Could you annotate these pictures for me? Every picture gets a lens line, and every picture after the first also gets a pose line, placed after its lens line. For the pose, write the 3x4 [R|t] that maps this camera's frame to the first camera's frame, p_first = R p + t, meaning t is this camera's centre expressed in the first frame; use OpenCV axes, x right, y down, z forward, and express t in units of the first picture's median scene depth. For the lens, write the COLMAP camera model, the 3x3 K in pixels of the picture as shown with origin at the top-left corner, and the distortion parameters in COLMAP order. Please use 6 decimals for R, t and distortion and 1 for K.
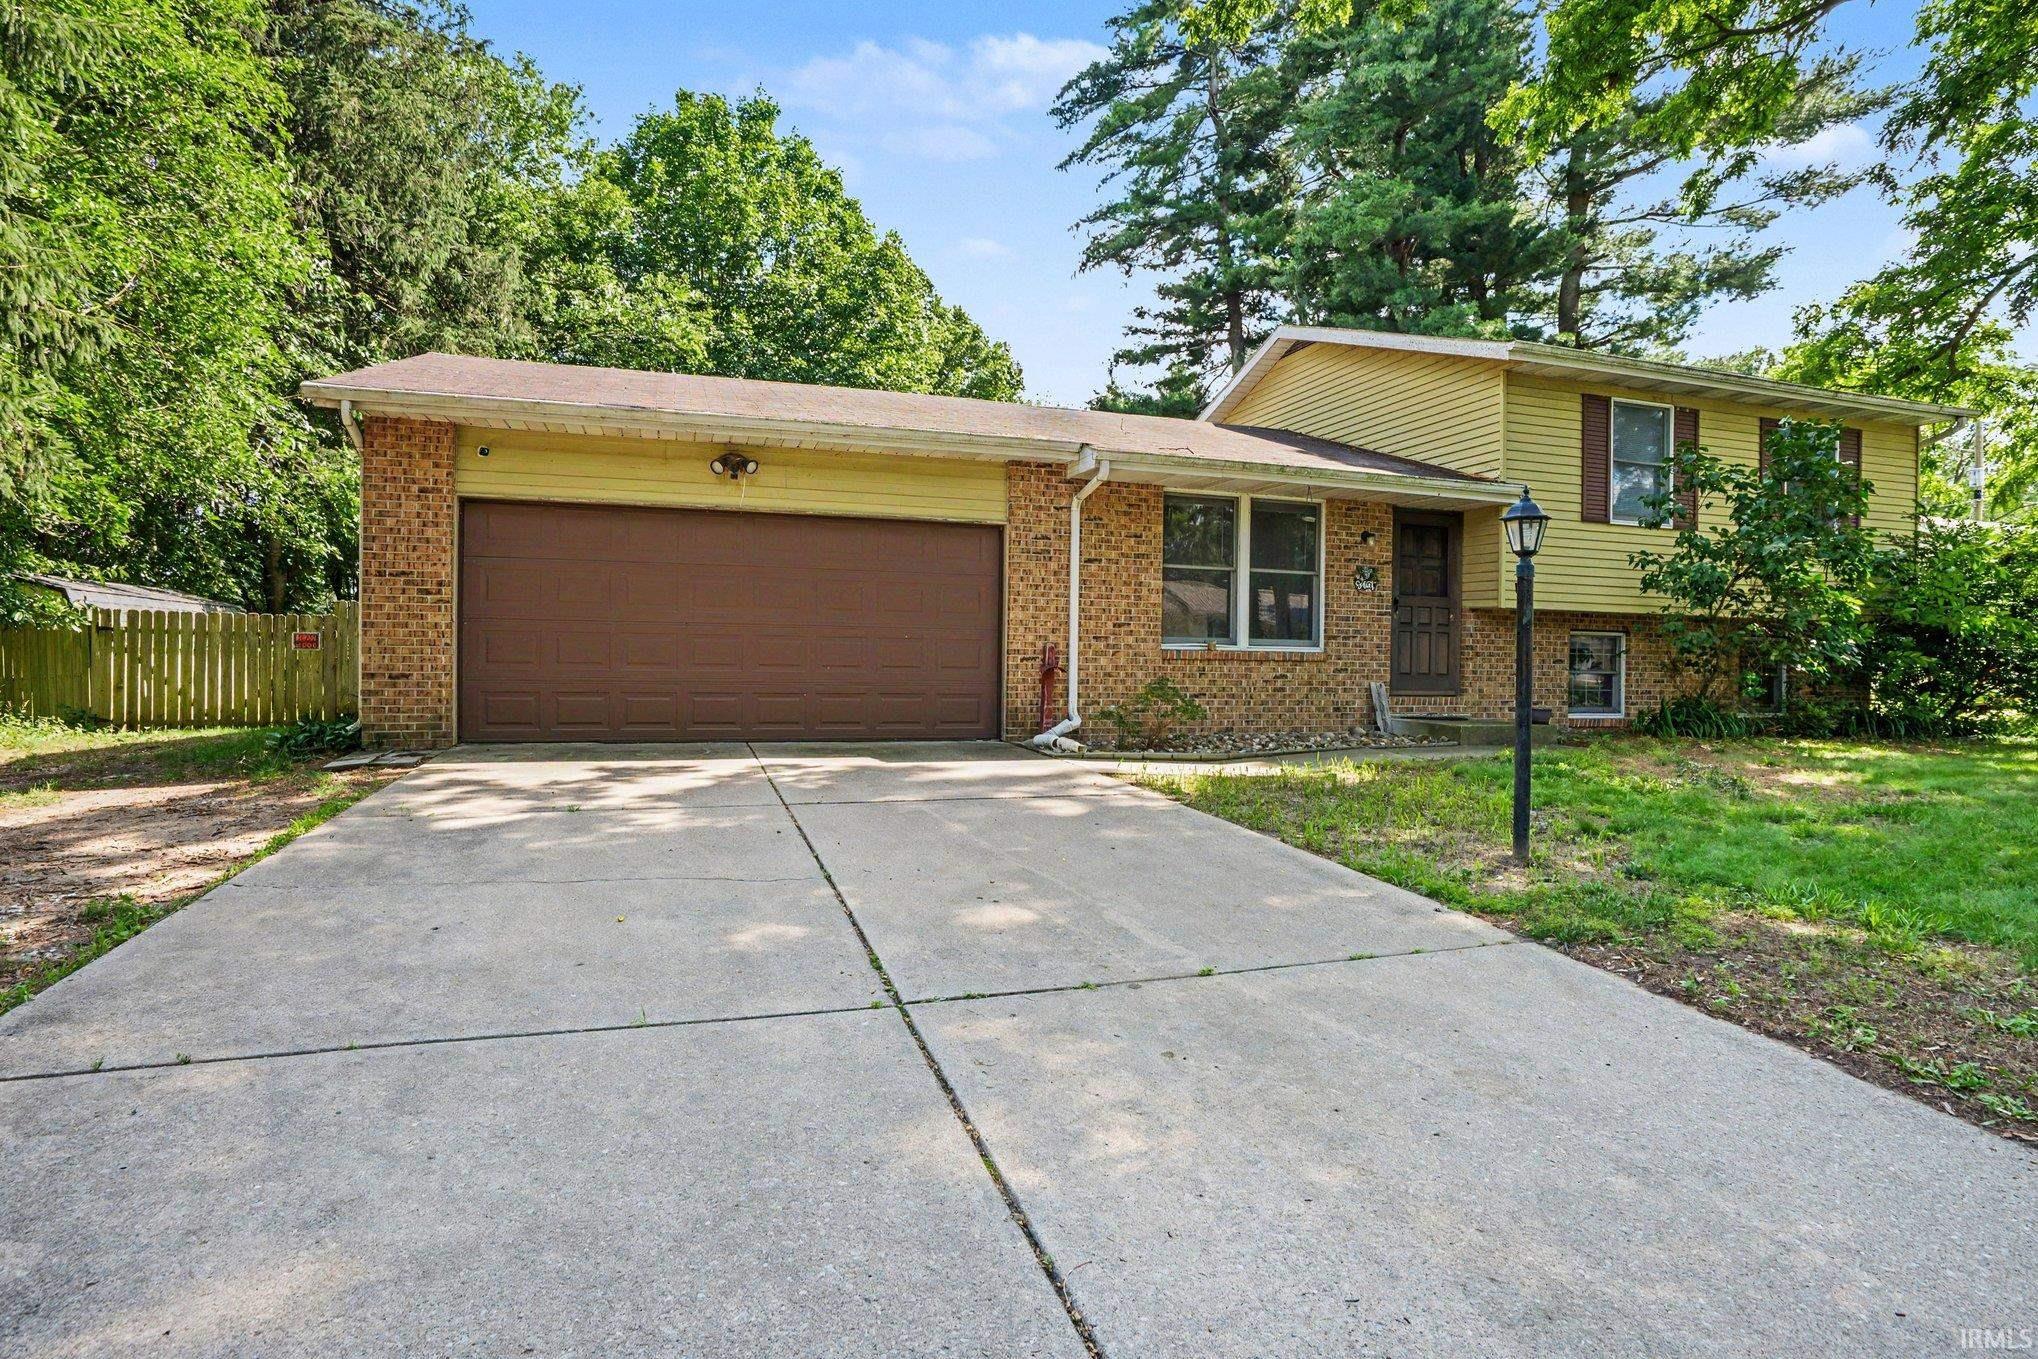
lens RADIAL K [[1072.3, 0, 1032.7], [0, 1072.3, 645.1], [0, 0, 1]] dist [-0.047764, 0.029318]
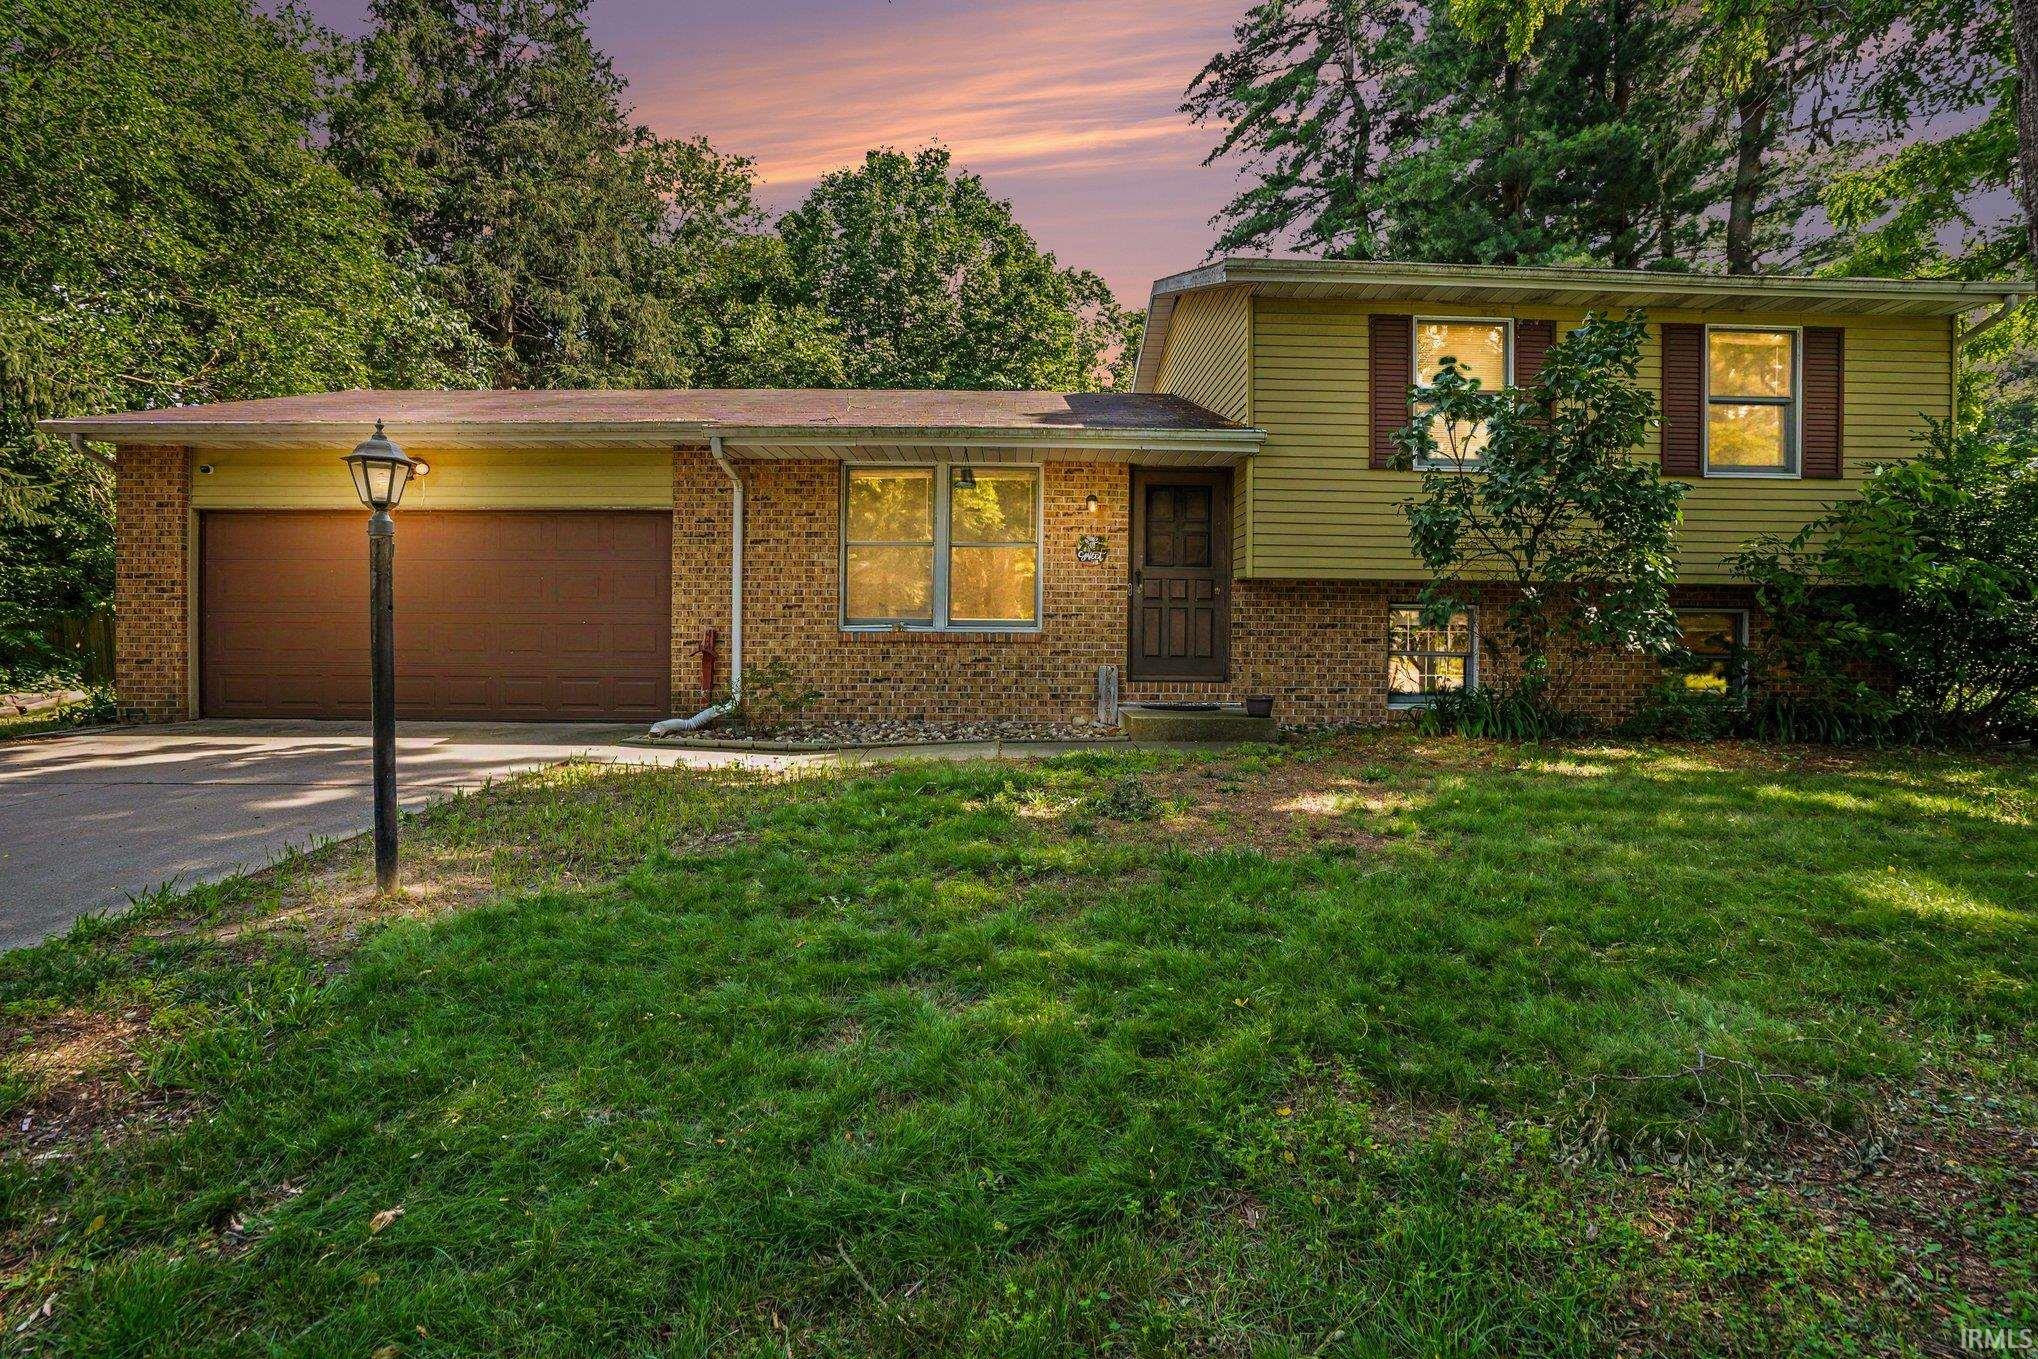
lens RADIAL K [[978.8, 0, 1018.2], [0, 978.8, 638.0], [0, 0, 1]] dist [-0.029582, 0.000198]
pose [[0.951696, -0.010759, -0.306854, 0.499590], [0.011574, 0.999933, 0.000834, 0.010021], [0.306824, -0.004346, 0.951756, 0.204869]]
